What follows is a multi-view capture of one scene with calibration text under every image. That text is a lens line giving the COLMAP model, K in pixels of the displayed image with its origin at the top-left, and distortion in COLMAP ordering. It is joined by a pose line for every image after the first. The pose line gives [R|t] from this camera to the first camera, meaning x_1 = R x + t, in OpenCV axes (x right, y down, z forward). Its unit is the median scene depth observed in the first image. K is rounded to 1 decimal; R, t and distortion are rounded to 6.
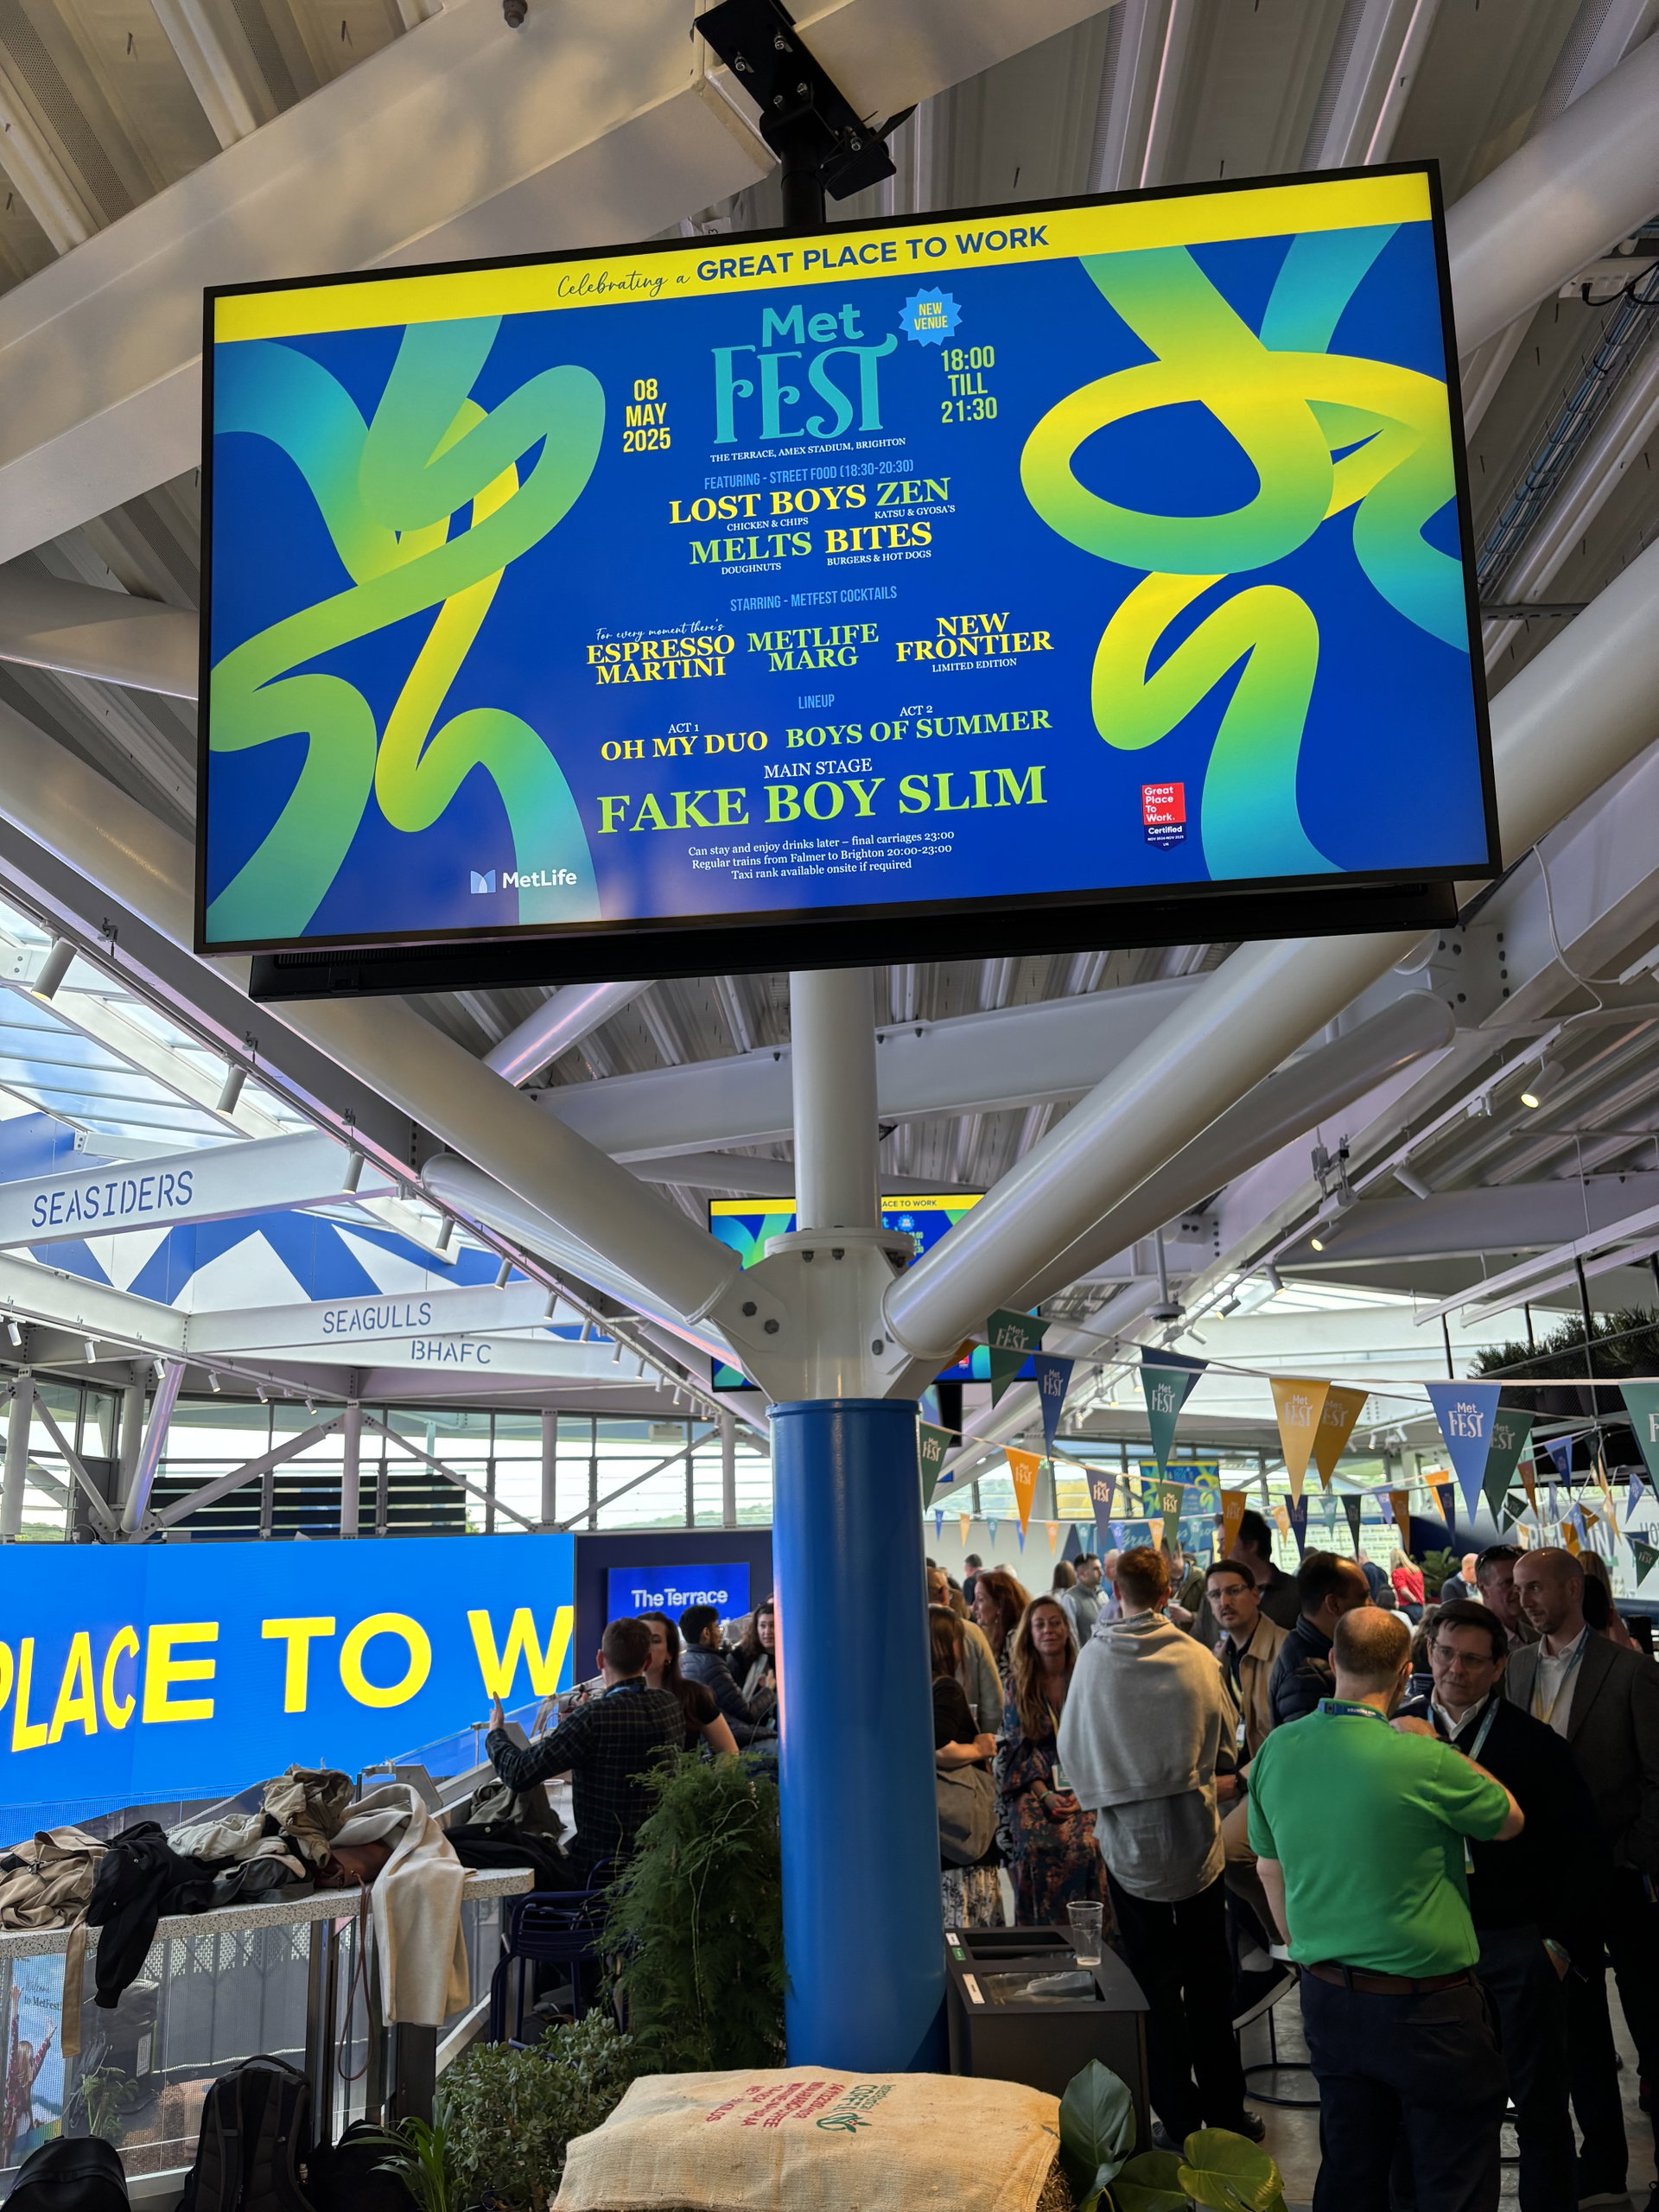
lens RADIAL K [[1707.9, 0, 829.5], [0, 1707.9, 1106.0], [0, 0, 1]] dist [0.040700, -0.054059]
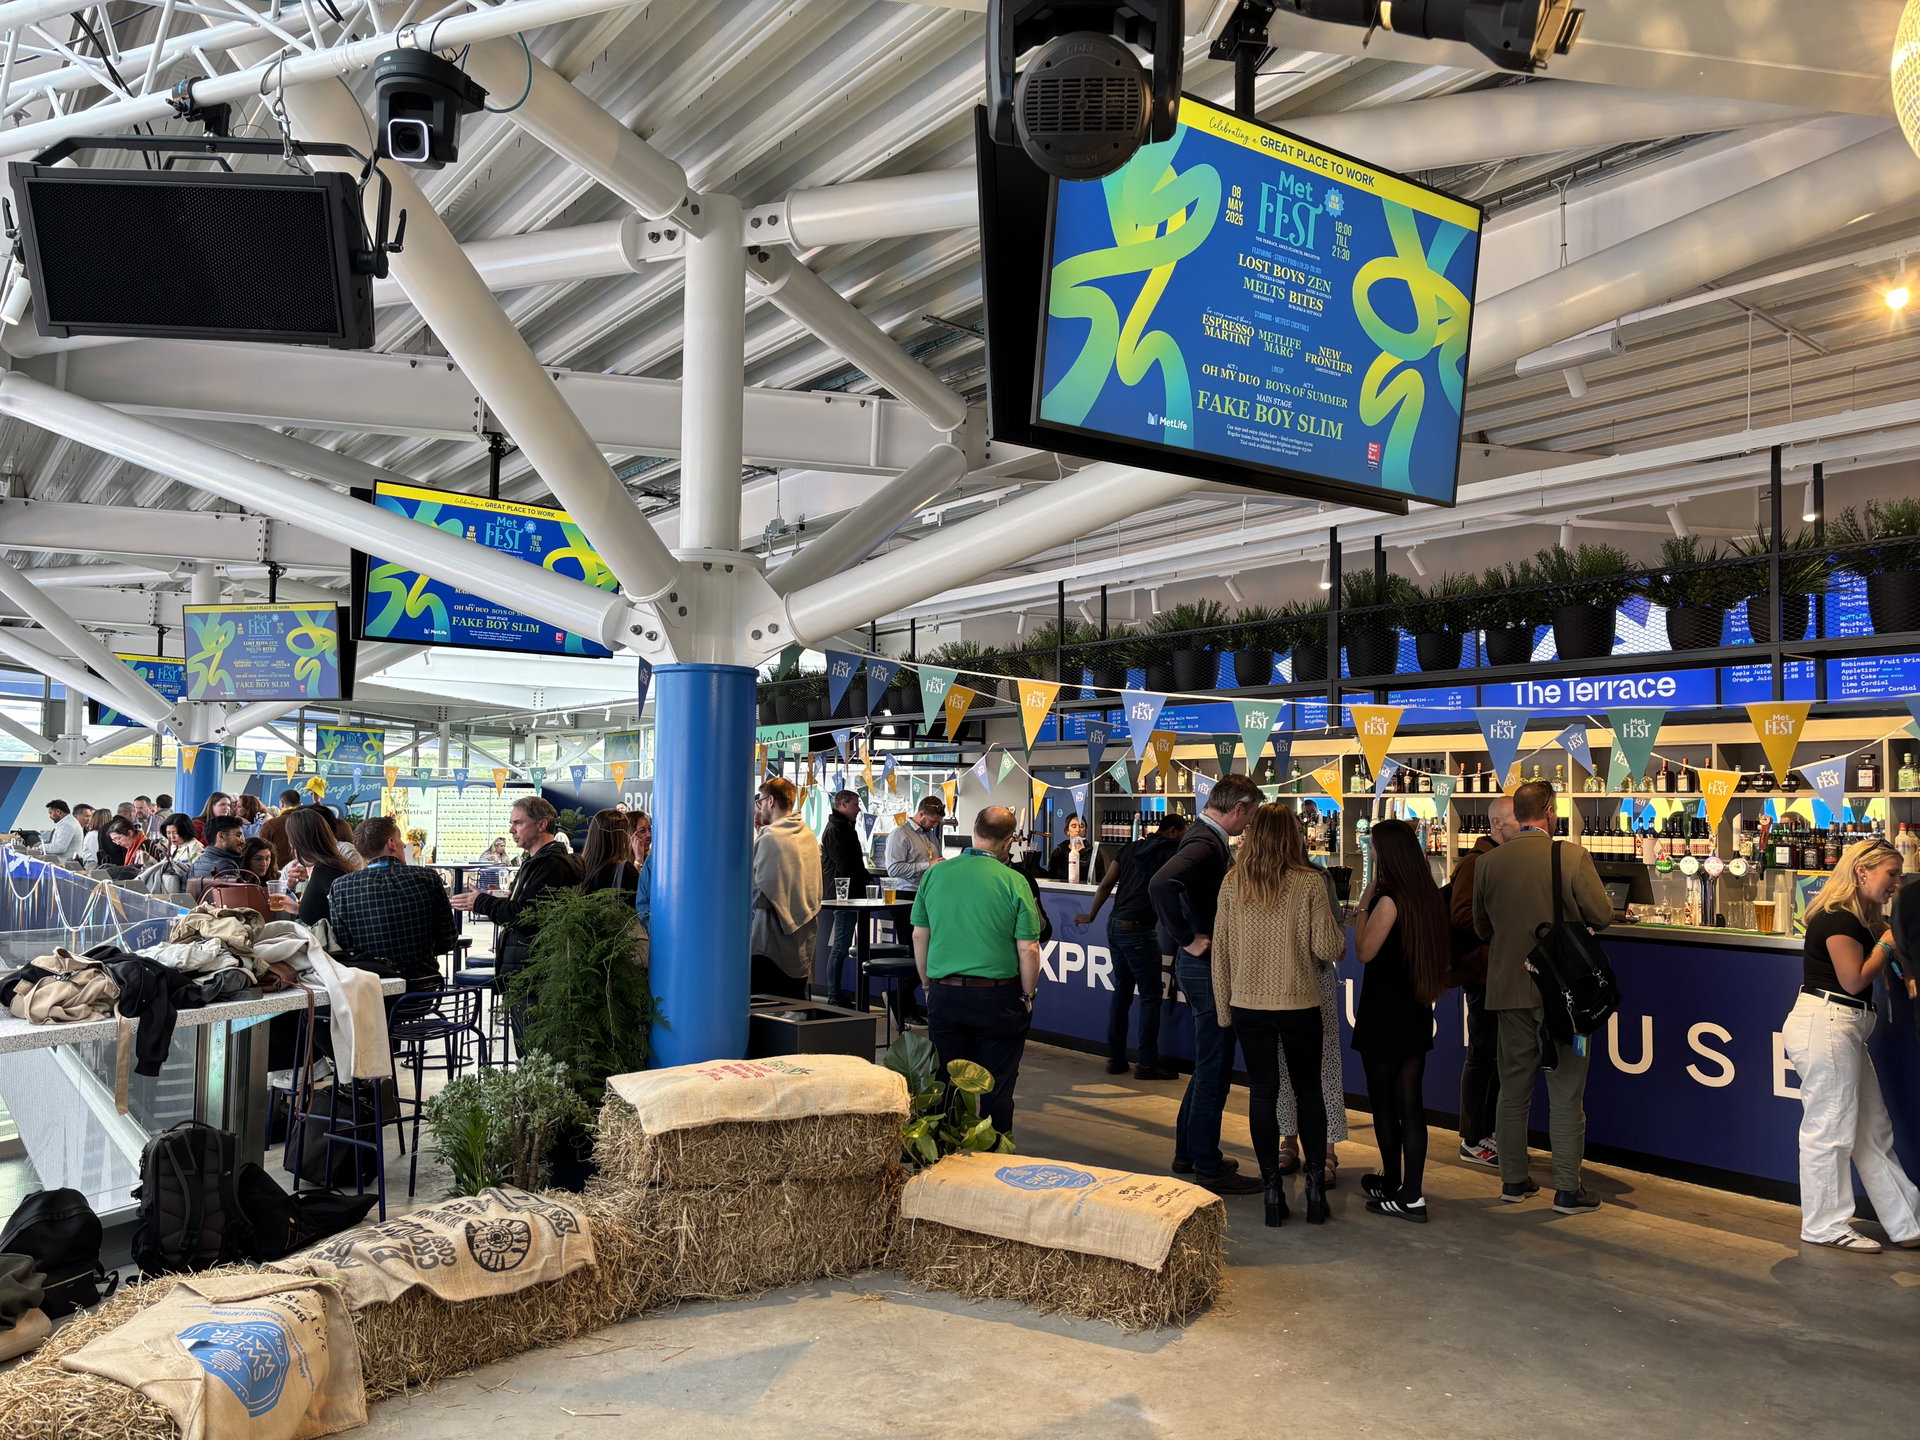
lens RADIAL K [[1482.4, 0, 960.0], [0, 1482.4, 720.0], [0, 0, 1]] dist [0.040700, -0.054059]
pose [[0.757163, 0.079067, 0.648423, -1.494409], [-0.196992, 0.974073, 0.111251, 0.070360], [-0.622815, -0.211970, 0.753107, -0.284944]]
